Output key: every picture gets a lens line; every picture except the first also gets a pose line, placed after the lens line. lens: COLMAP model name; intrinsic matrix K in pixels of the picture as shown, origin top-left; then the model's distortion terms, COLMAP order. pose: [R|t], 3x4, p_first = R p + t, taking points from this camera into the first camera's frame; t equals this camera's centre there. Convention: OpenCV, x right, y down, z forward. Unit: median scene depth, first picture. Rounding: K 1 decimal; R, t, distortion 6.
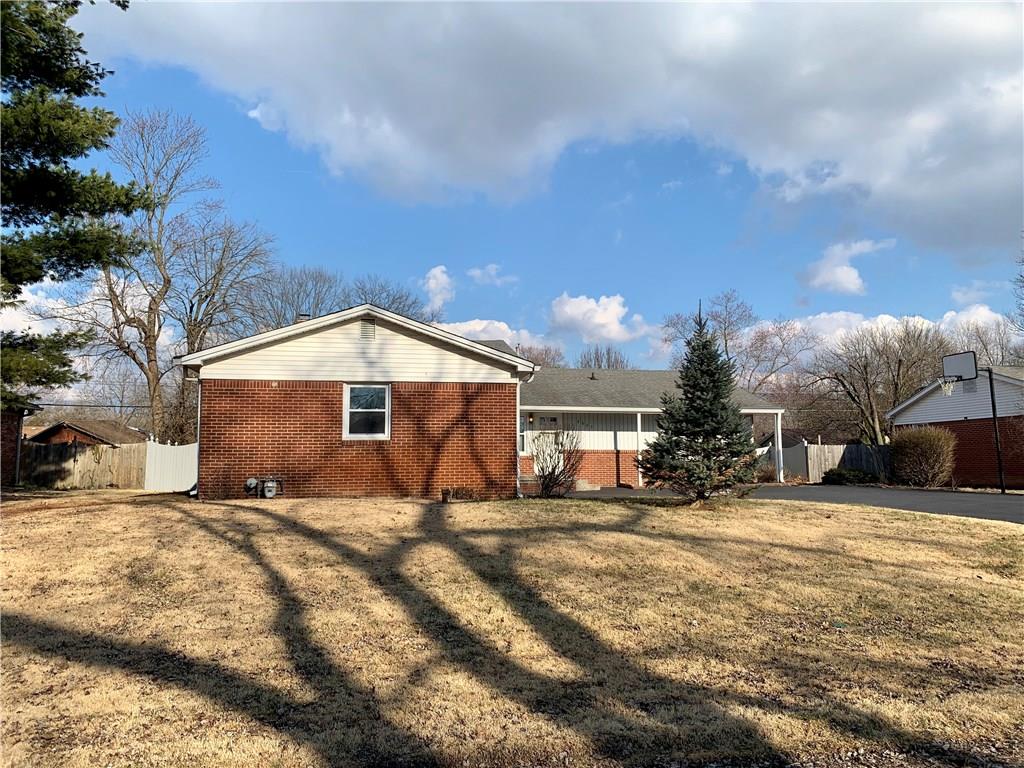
lens RADIAL K [[787.4, 0, 484.3], [0, 787.4, 357.9], [0, 0, 1]] dist [0.112927, -0.158966]
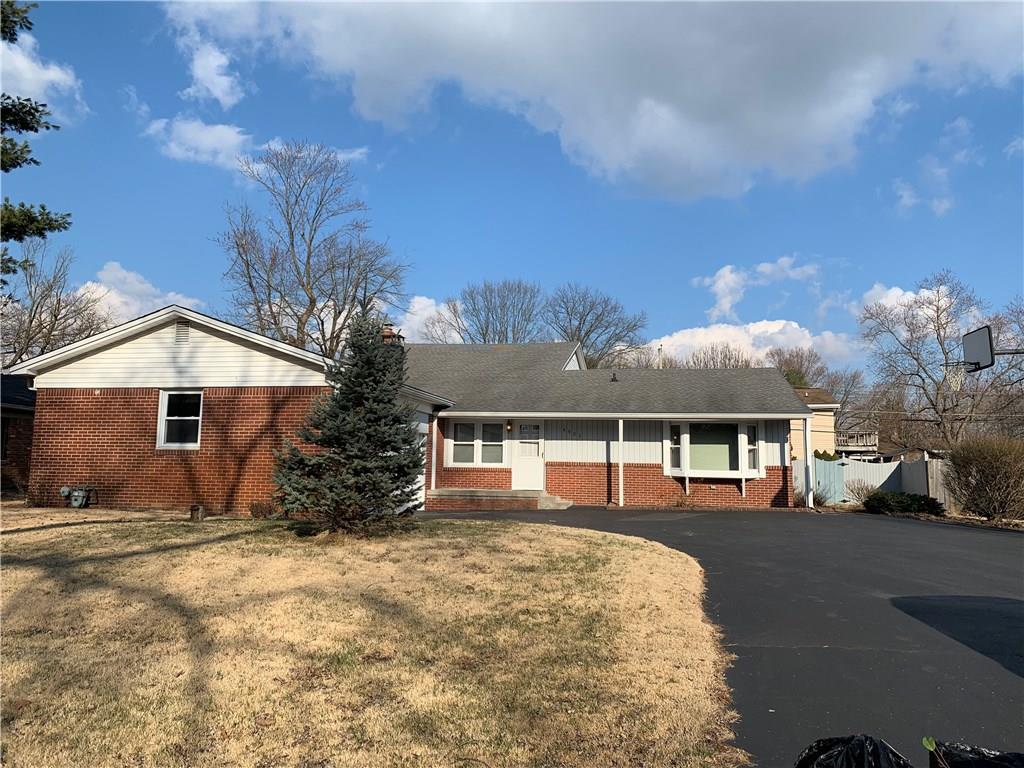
lens RADIAL K [[787.4, 0, 476.6], [0, 787.4, 381.7], [0, 0, 1]] dist [0.087305, -0.156268]
pose [[0.928092, -0.022501, -0.371671, 0.528876], [0.030195, 0.999433, 0.014895, 0.019146], [0.371125, -0.025047, 0.928245, 0.250657]]
